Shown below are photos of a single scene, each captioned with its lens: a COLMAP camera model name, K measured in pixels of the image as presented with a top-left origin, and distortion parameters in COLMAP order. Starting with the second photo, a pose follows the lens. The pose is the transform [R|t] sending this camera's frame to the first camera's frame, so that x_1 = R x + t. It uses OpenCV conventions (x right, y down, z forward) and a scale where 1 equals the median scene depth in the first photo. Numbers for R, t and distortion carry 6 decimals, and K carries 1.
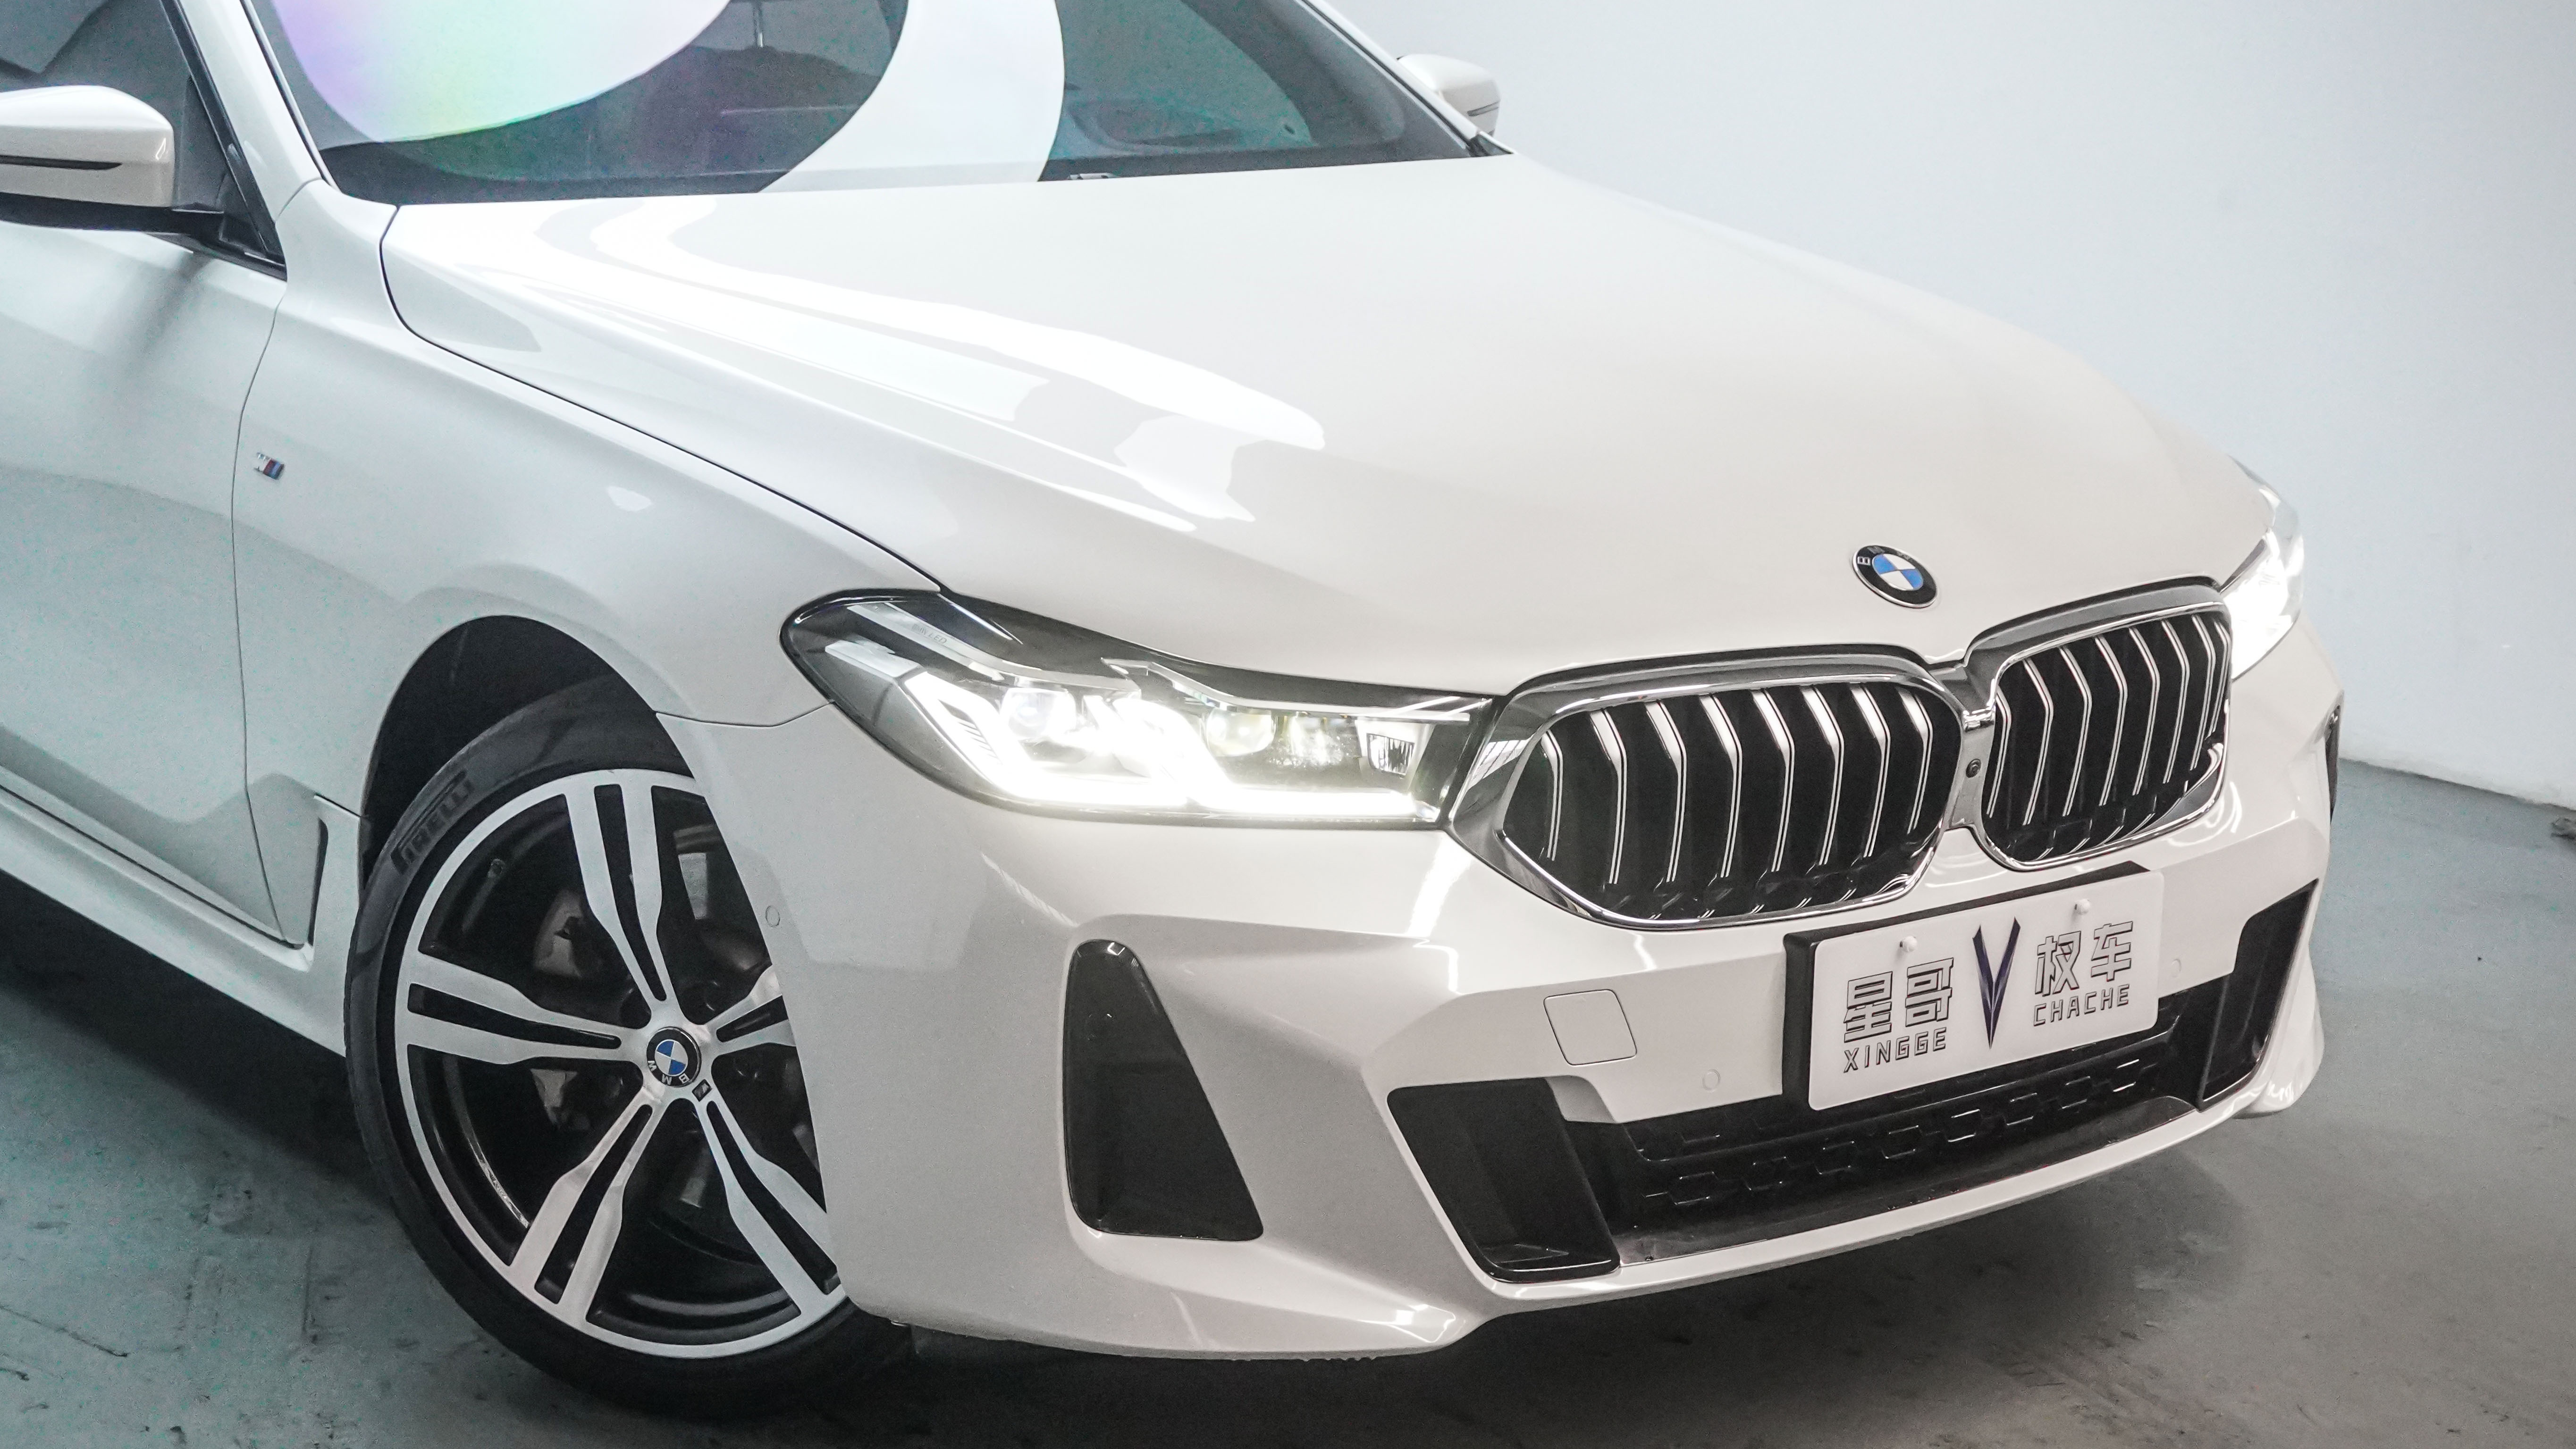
lens RADIAL K [[3931.4, 0, 1288.0], [0, 3931.4, 724.5], [0, 0, 1]] dist [-0.016875, -0.325540]
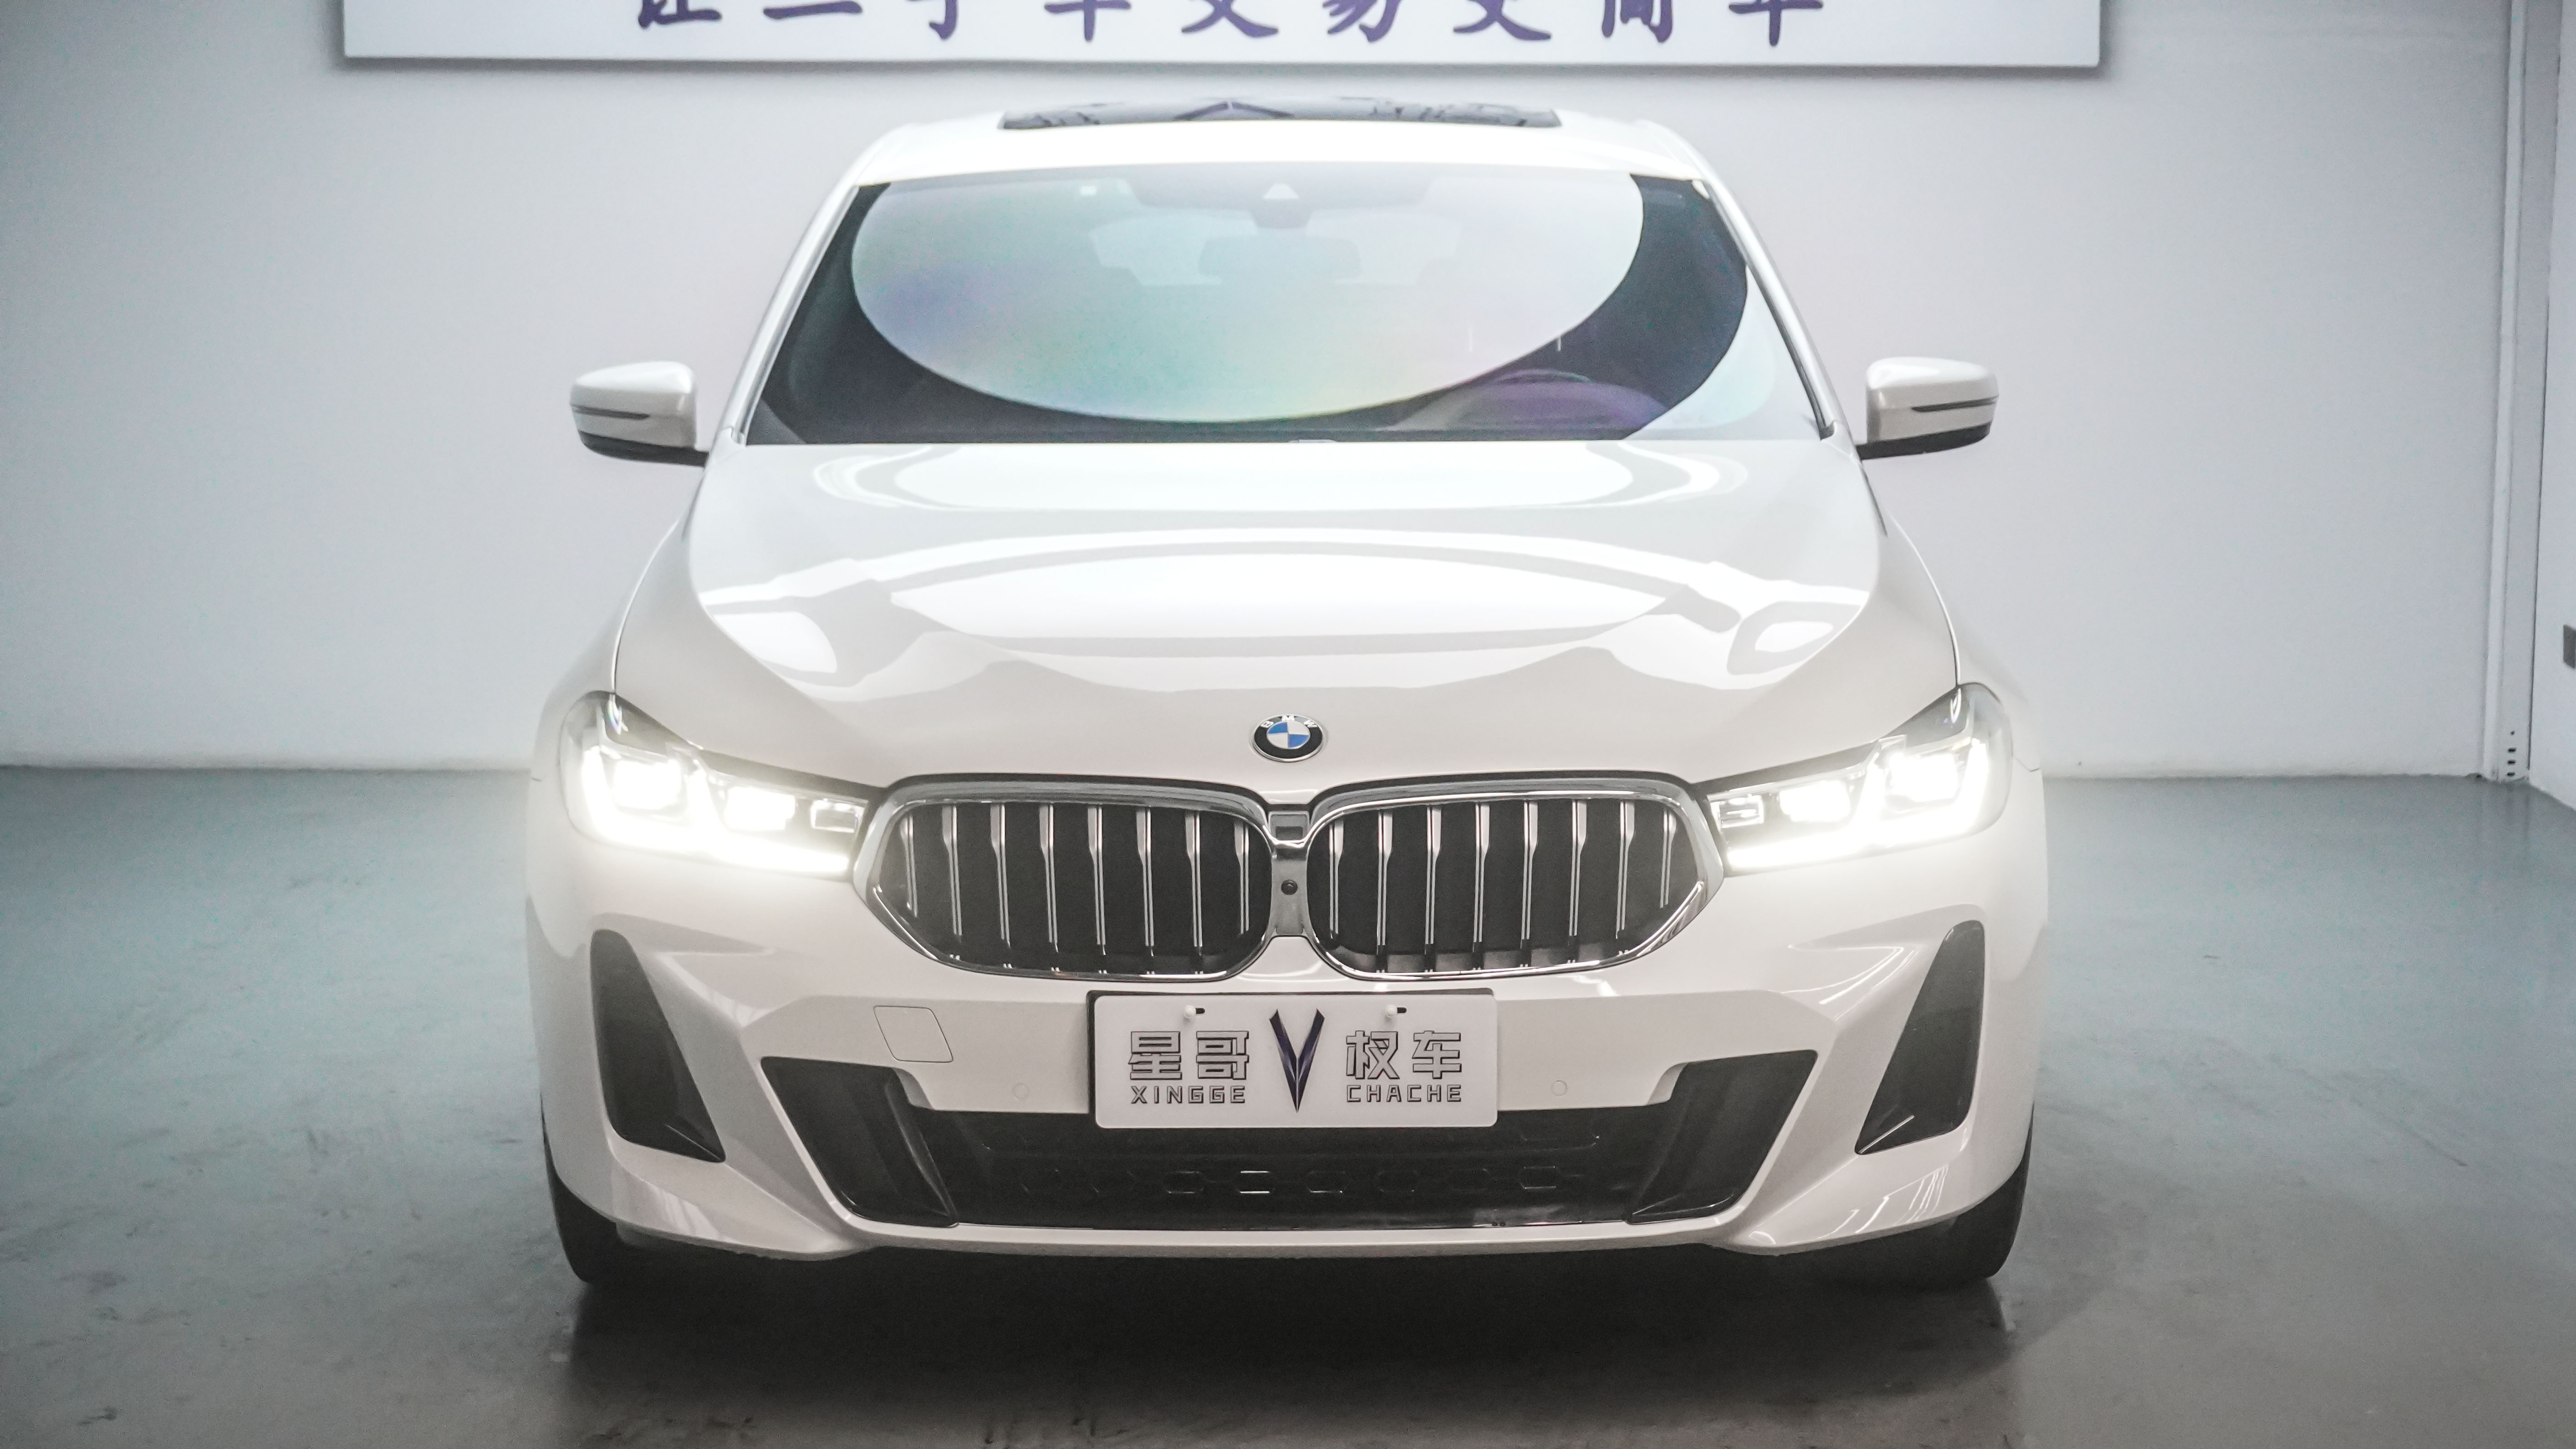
lens RADIAL K [[4542.8, 0, 1329.7], [0, 4542.8, 720.7], [0, 0, 1]] dist [-0.004500, -0.079859]
pose [[0.793398, 0.048262, -0.606787, 1.079129], [-0.110653, 0.991678, -0.065808, 0.052931], [0.598561, 0.119355, 0.792136, -0.174055]]
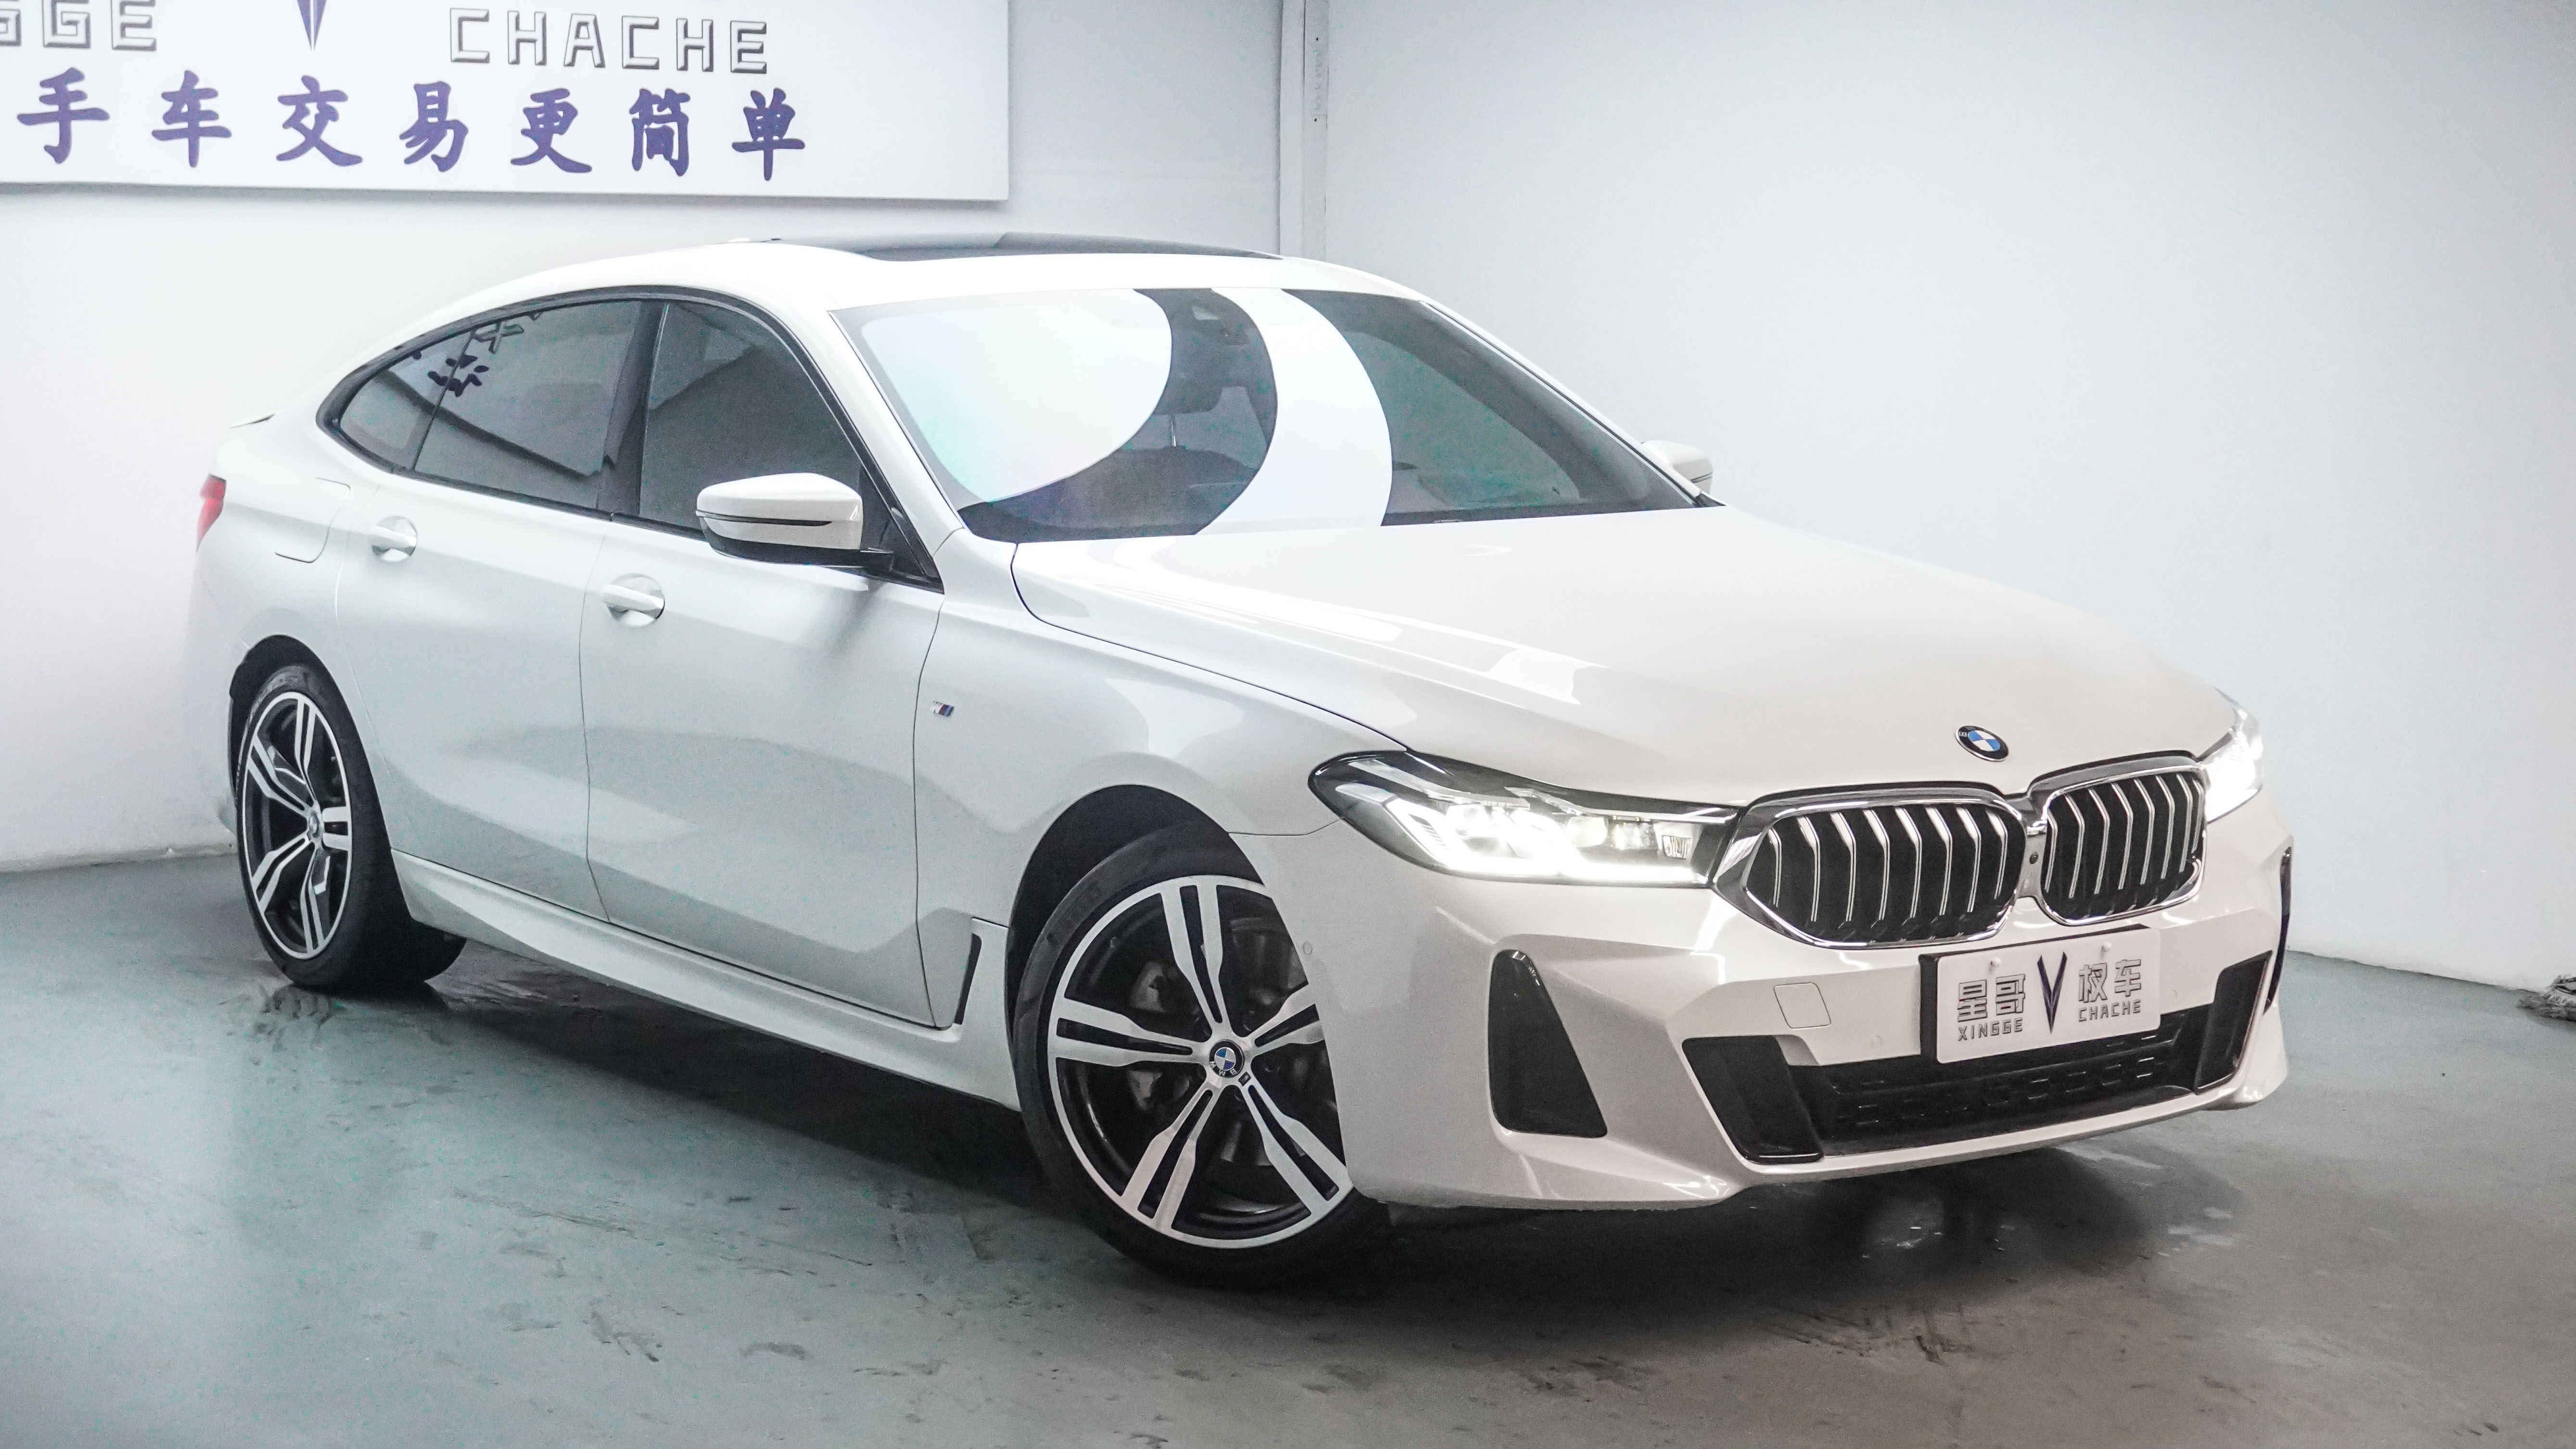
lens RADIAL K [[3931.5, 0, 1288.0], [0, 3931.5, 724.5], [0, 0, 1]] dist [-0.016875, -0.325540]
pose [[0.998982, -0.017967, -0.041386, -0.064632], [0.013508, 0.994316, -0.105613, 0.122811], [0.043048, 0.104947, 0.993546, -0.627016]]
